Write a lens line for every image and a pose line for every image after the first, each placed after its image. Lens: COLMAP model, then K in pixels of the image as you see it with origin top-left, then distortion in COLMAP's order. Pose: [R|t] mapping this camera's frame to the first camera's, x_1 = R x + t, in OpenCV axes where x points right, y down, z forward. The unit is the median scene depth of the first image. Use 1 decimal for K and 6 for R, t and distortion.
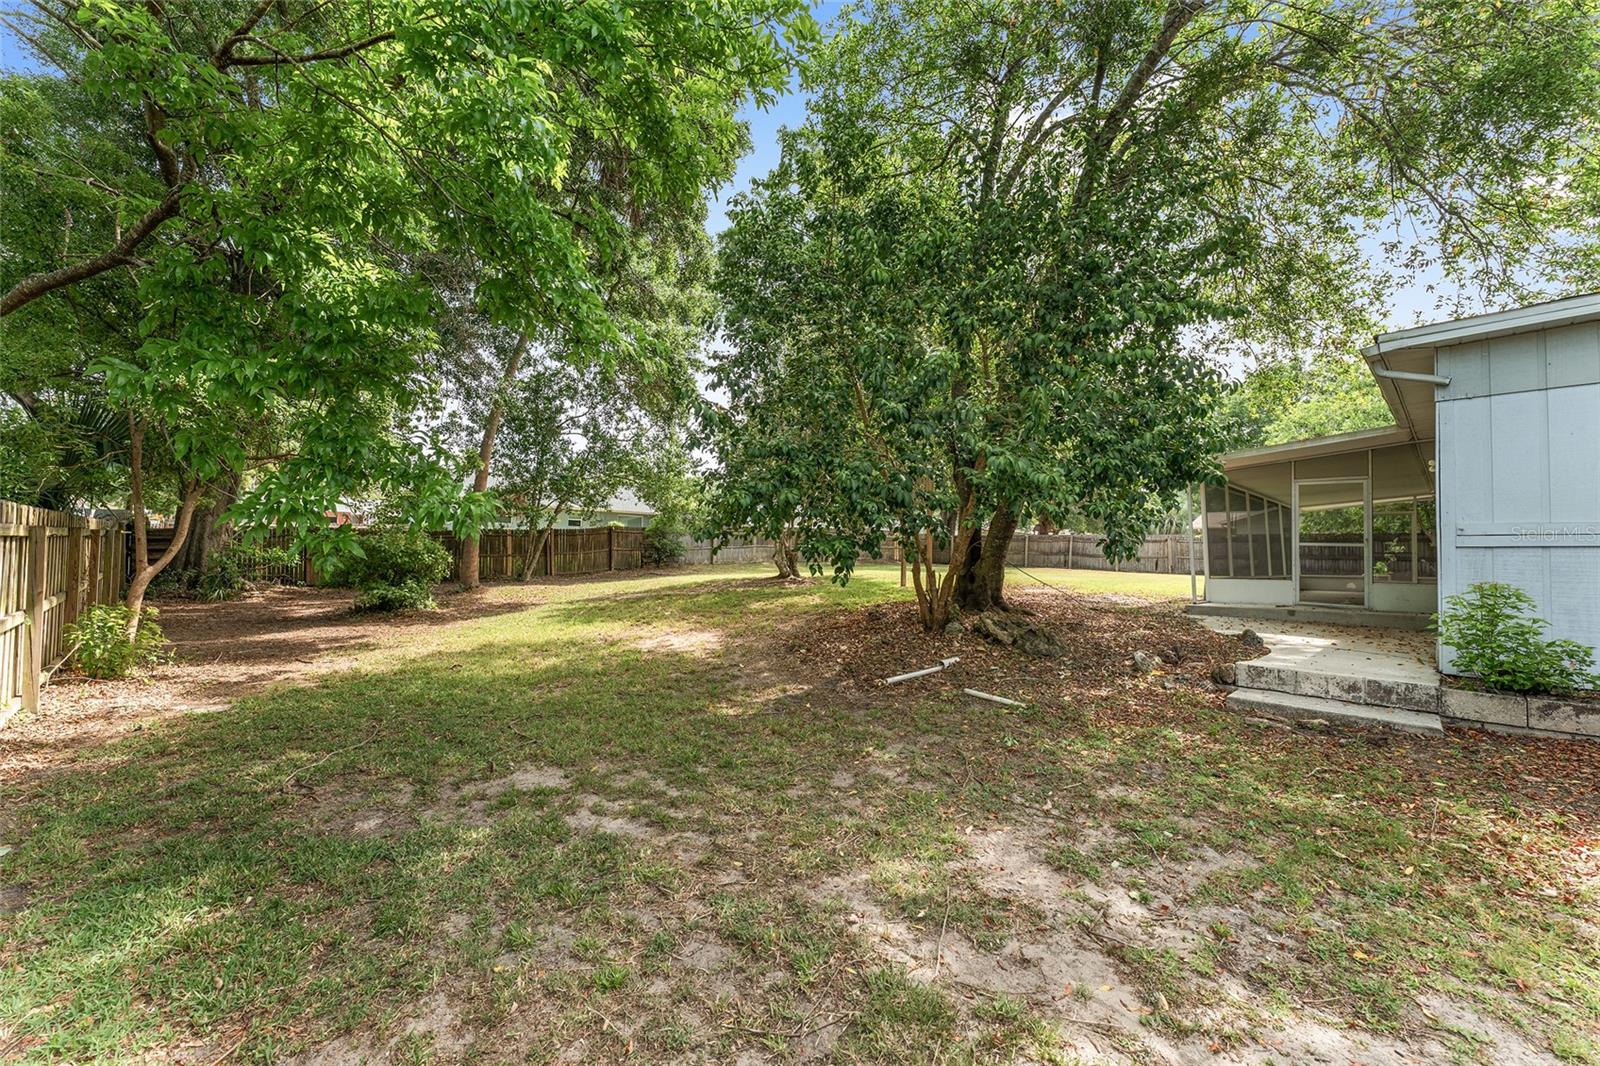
lens RADIAL K [[646.9, 0, 796.0], [0, 646.9, 529.2], [0, 0, 1]] dist [0.001504, -0.000183]
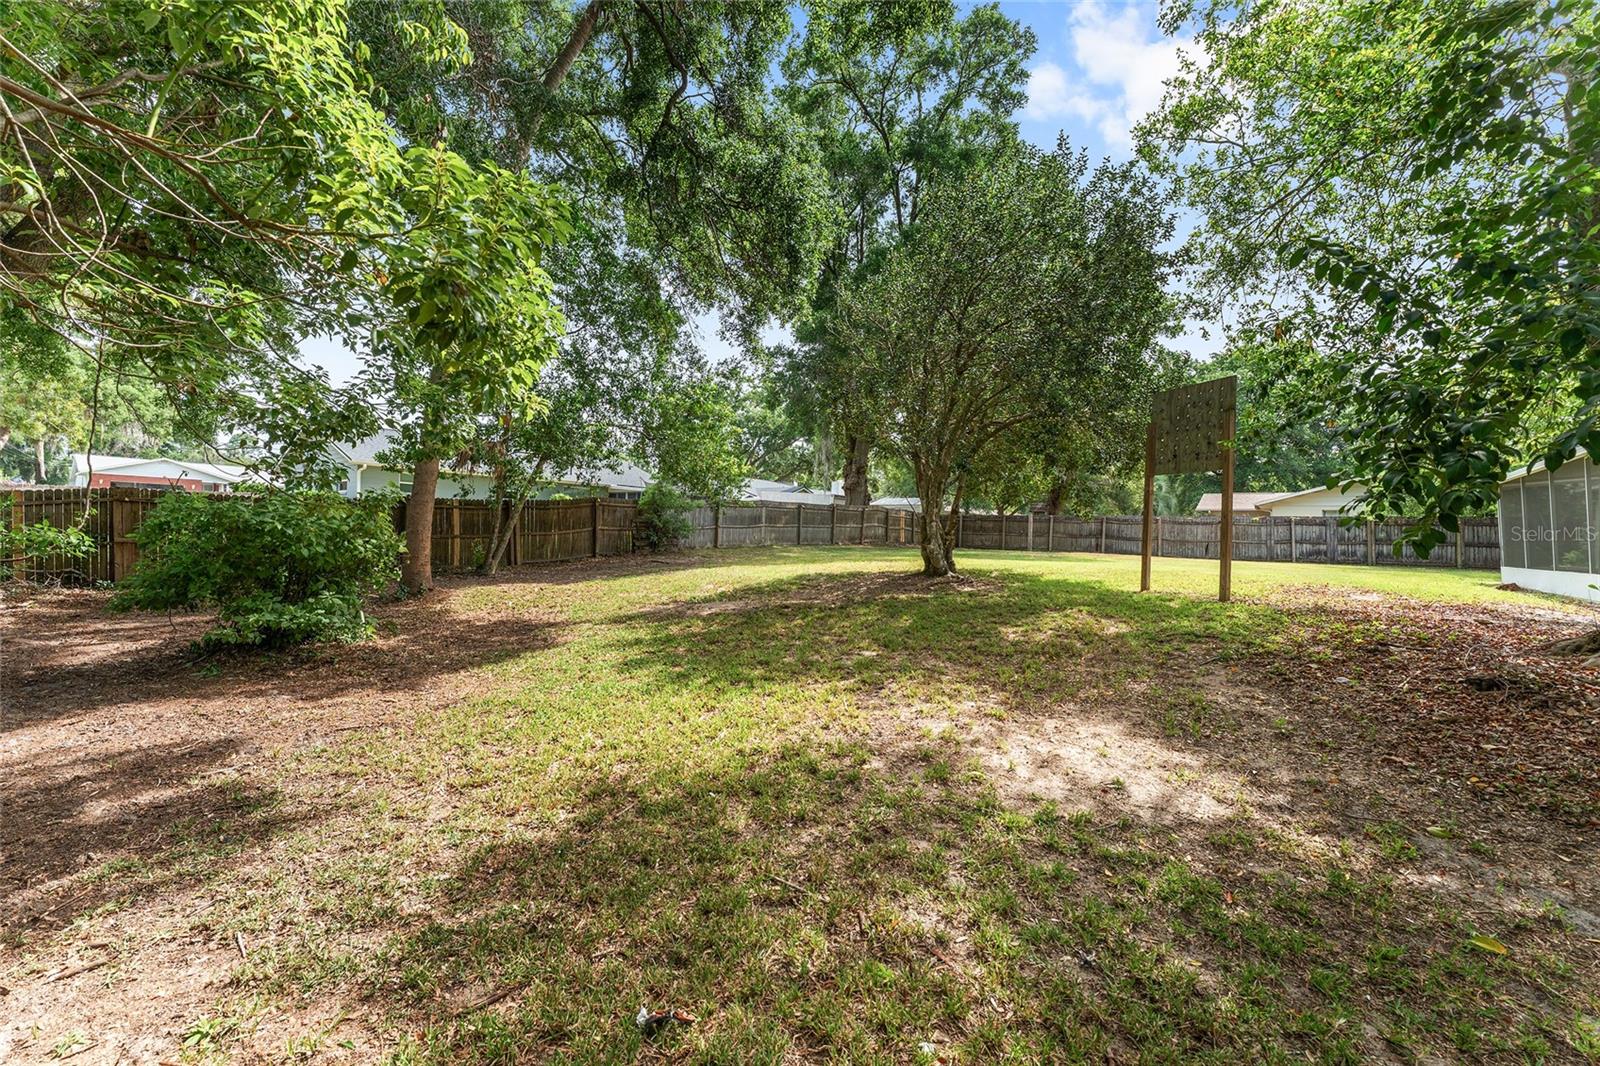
lens RADIAL K [[646.9, 0, 796.0], [0, 646.9, 529.2], [0, 0, 1]] dist [0.001504, -0.000183]
pose [[0.990480, 0.006904, 0.137482, -0.274701], [-0.011353, 0.999436, 0.031606, 0.010554], [-0.137186, -0.032866, 0.990000, 0.408935]]
